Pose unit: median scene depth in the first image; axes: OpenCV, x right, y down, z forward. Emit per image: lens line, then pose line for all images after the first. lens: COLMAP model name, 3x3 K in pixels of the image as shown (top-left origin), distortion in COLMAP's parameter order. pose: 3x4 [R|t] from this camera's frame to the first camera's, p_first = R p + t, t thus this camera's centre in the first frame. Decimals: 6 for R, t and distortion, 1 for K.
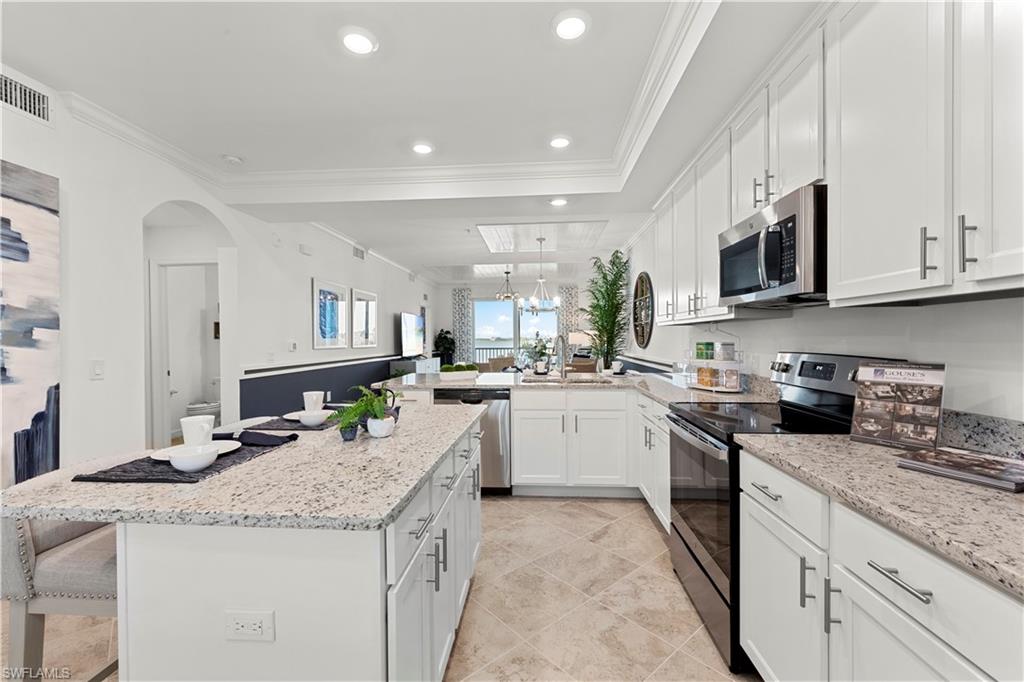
lens RADIAL K [[420.6, 0, 510.0], [0, 420.6, 342.9], [0, 0, 1]] dist [0.005477, -0.001259]
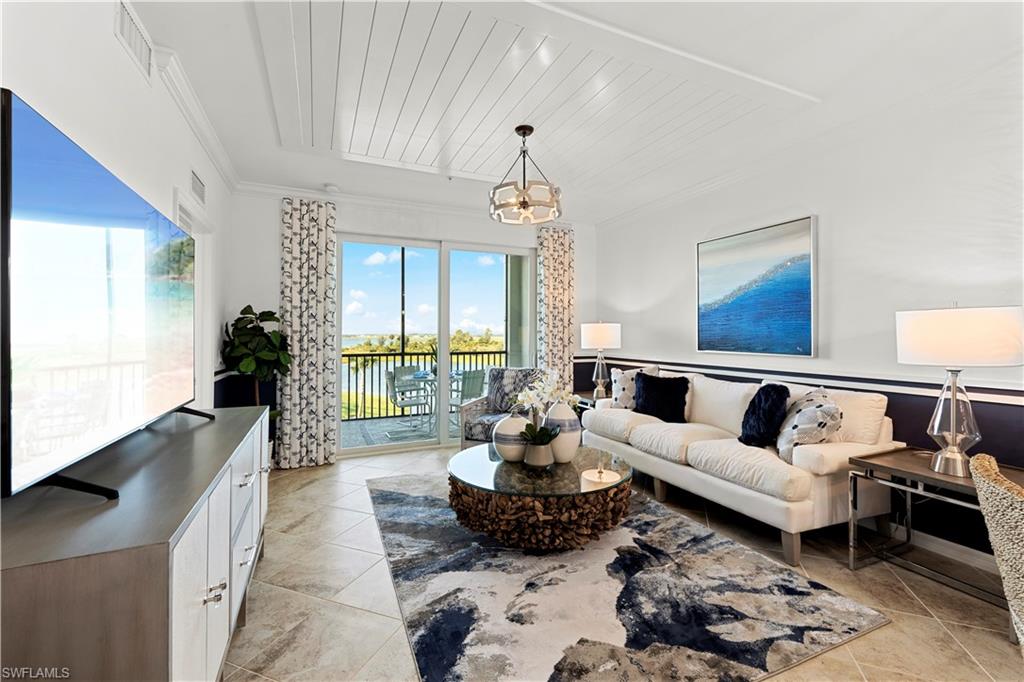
lens RADIAL K [[420.6, 0, 507.7], [0, 420.6, 328.0], [0, 0, 1]] dist [0.005477, -0.001259]
pose [[0.880339, 0.015326, 0.474097, -0.465423], [-0.001601, 0.999568, -0.029339, -0.017042], [-0.474342, 0.025069, 0.879984, 2.023845]]
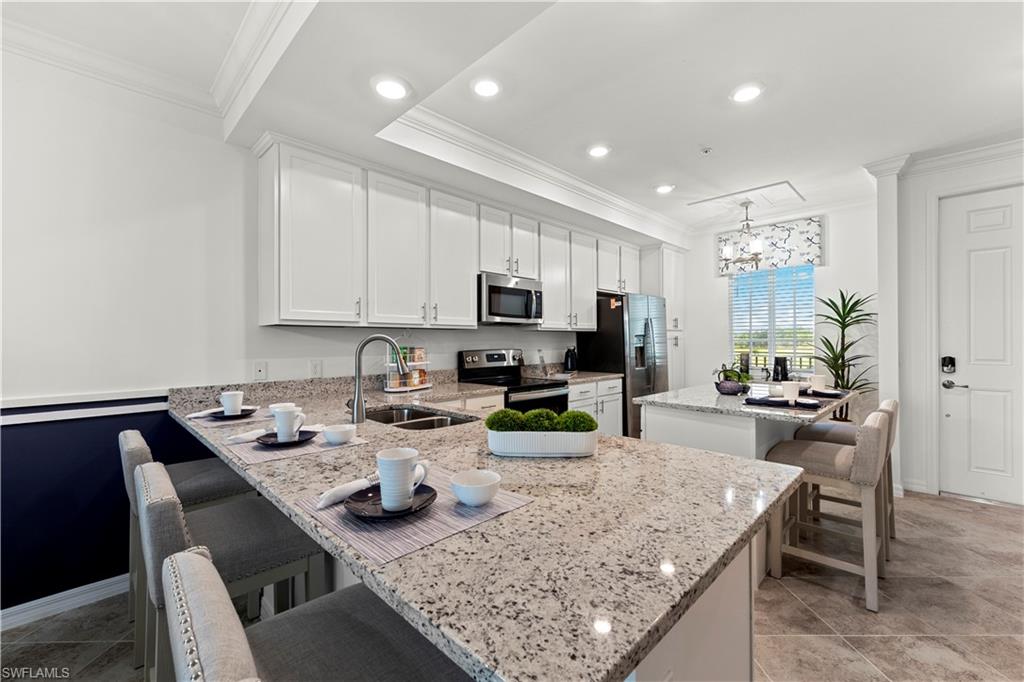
lens RADIAL K [[420.6, 0, 510.0], [0, 420.6, 338.9], [0, 0, 1]] dist [0.005477, -0.001259]
pose [[-0.758201, 0.013705, 0.651877, -0.391340], [0.017497, 0.999847, -0.000670, -0.014175], [-0.651786, 0.010898, -0.758324, 1.481120]]
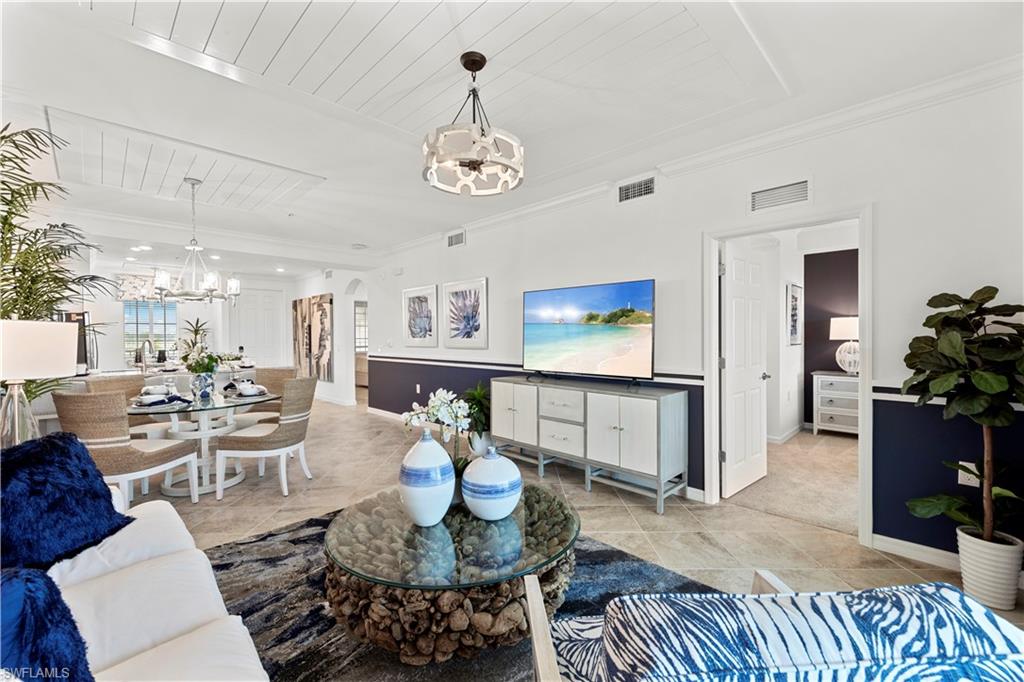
lens RADIAL K [[420.6, 0, 508.9], [0, 420.6, 336.5], [0, 0, 1]] dist [0.005477, -0.001259]
pose [[-0.655682, 0.010744, -0.754960, 0.445364], [0.003057, 0.999928, 0.011575, -0.045773], [0.755031, 0.005281, -0.655668, 3.254709]]
